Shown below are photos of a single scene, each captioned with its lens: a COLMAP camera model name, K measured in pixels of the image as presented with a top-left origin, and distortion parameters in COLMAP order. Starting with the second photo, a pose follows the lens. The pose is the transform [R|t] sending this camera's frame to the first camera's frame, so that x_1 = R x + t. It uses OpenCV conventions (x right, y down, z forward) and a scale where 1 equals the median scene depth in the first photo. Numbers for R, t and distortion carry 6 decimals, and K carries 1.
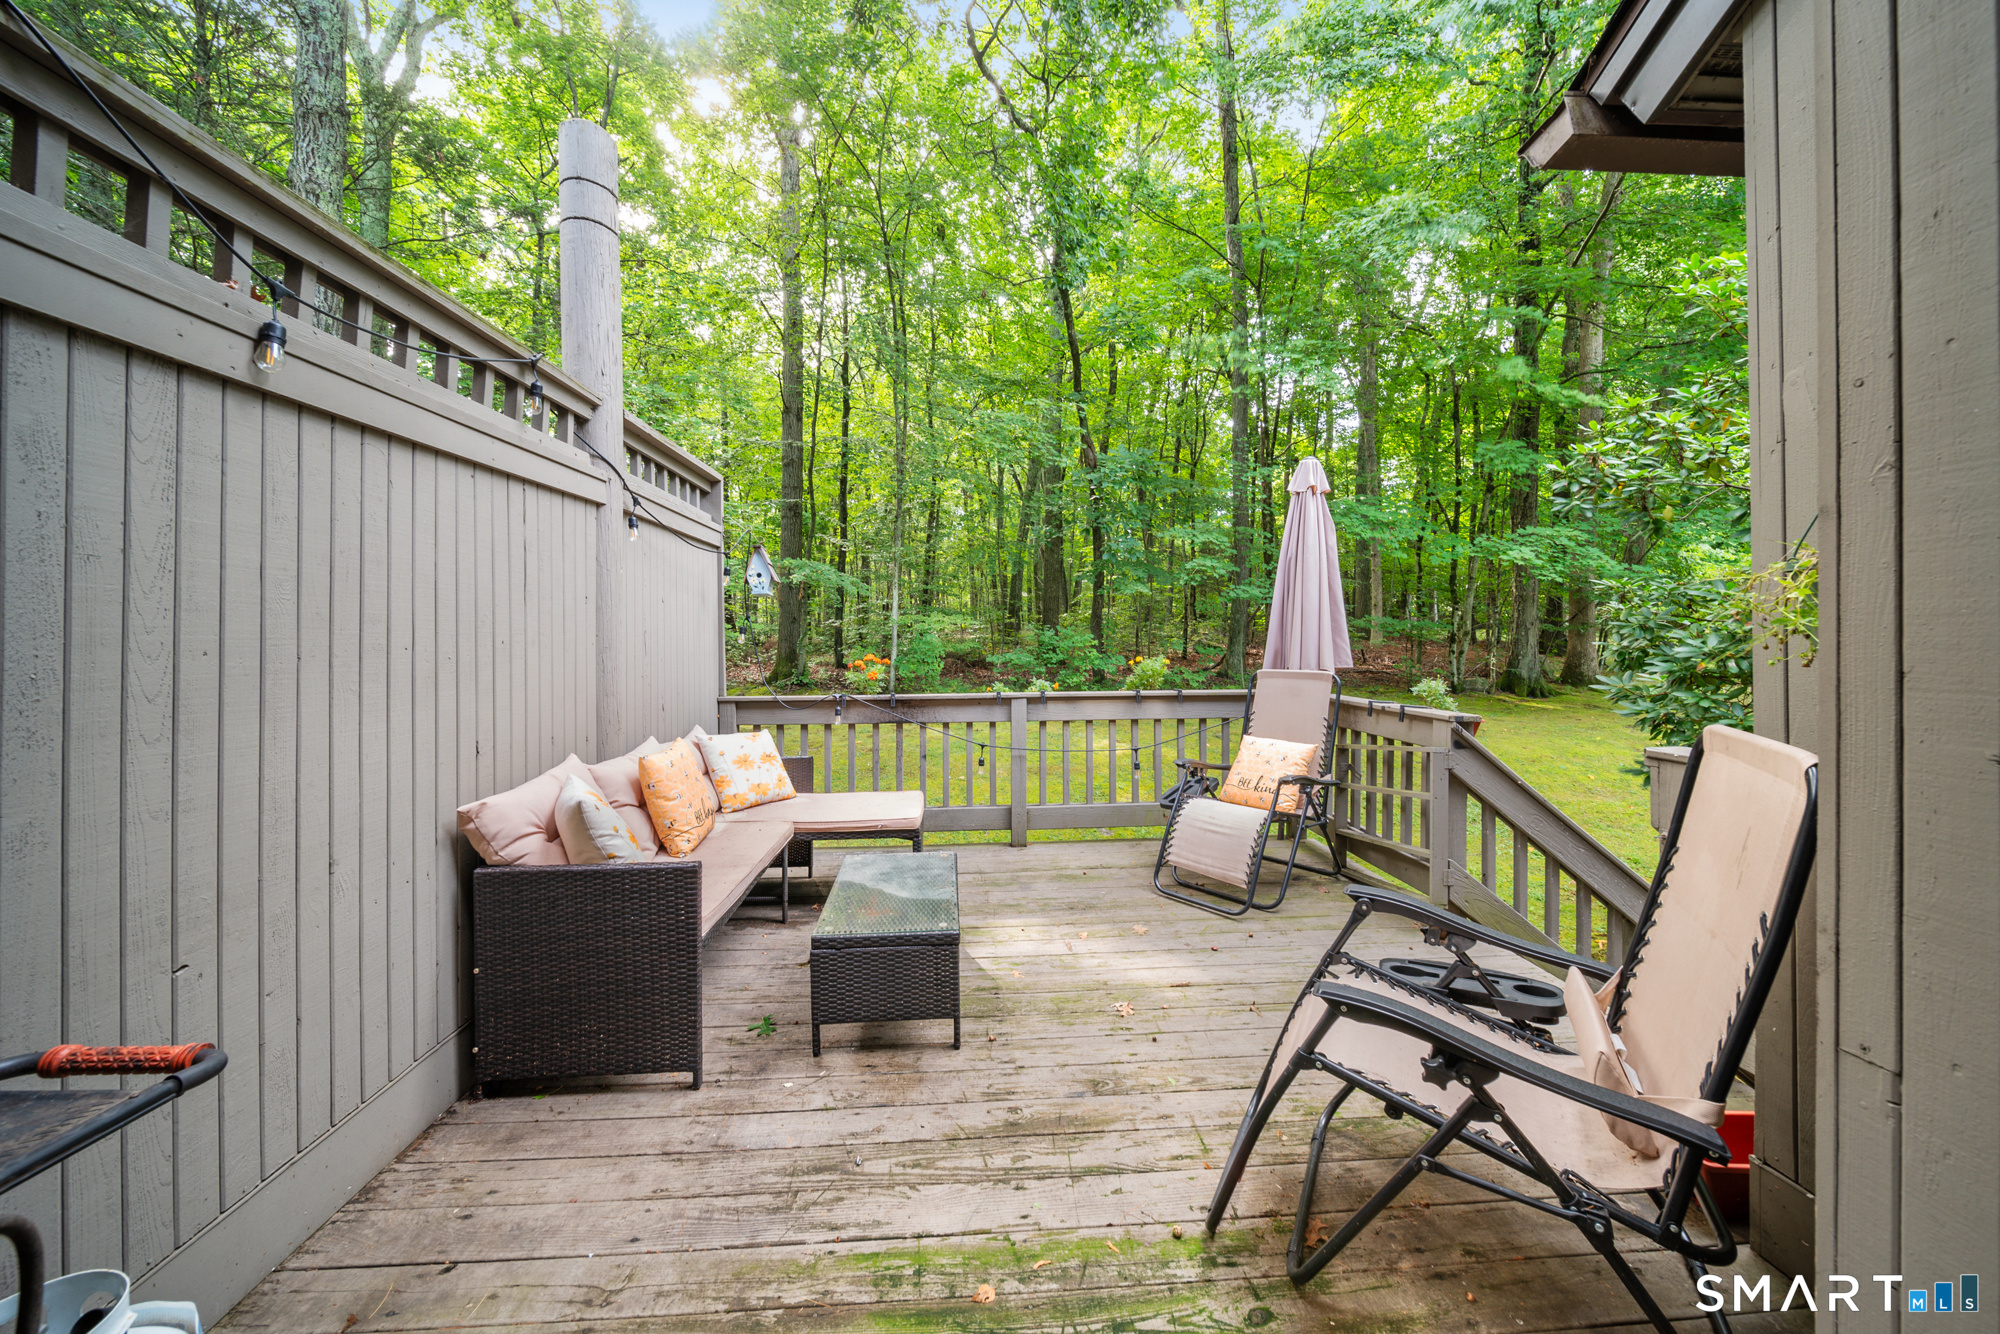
lens RADIAL K [[724.5, 0, 1004.0], [0, 724.5, 646.0], [0, 0, 1]] dist [0.001881, 0.000185]
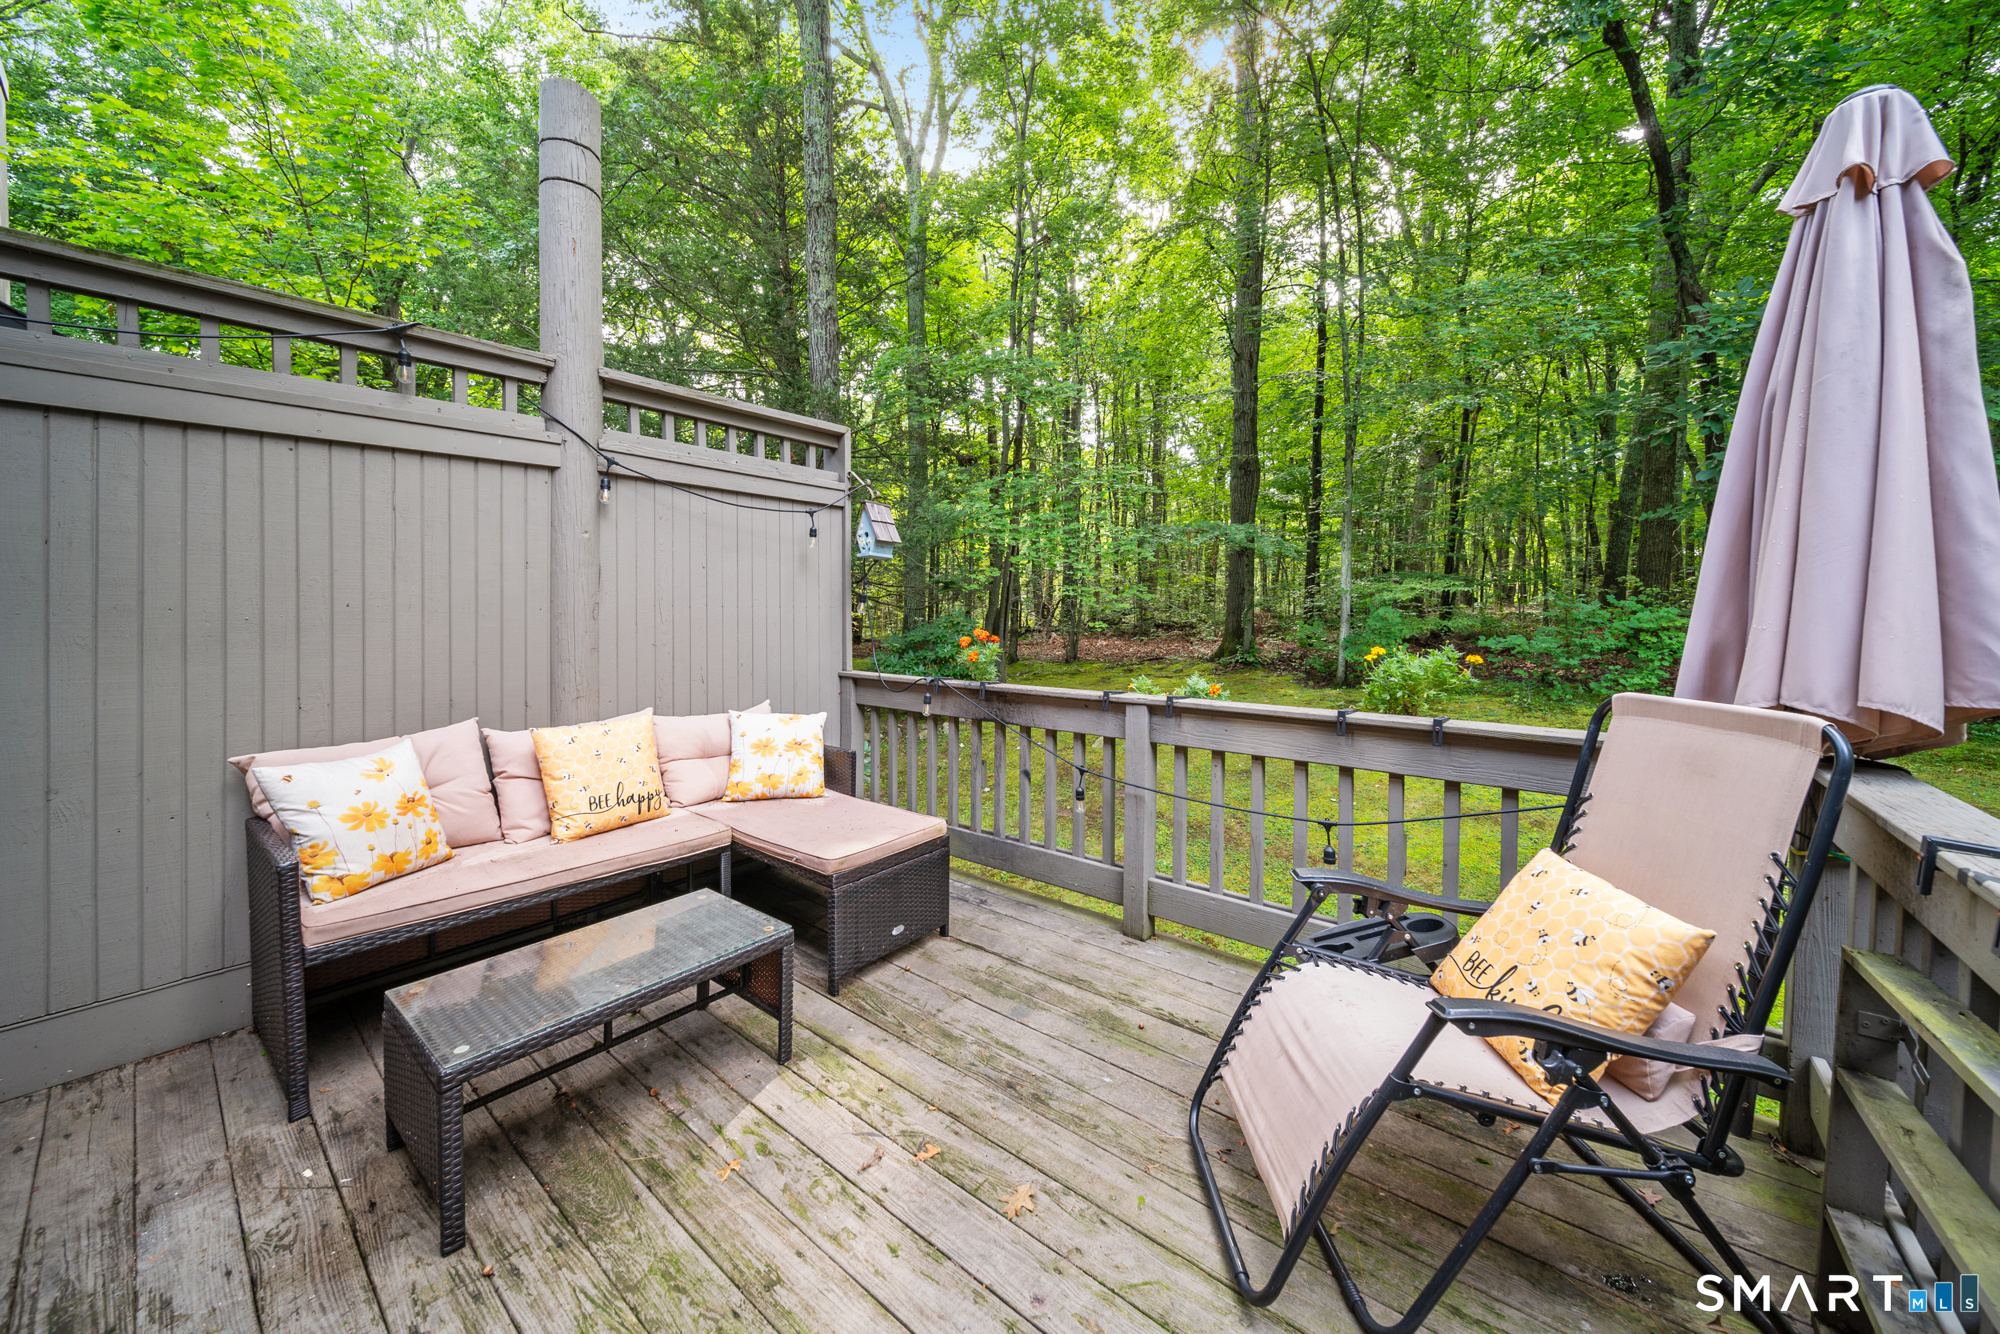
lens RADIAL K [[724.5, 0, 975.3], [0, 724.5, 630.3], [0, 0, 1]] dist [0.001881, 0.000185]
pose [[0.714775, 0.019936, -0.699071, 0.523395], [-0.011076, 0.999791, 0.017187, 0.001527], [0.699267, -0.004542, 0.714846, 0.663901]]
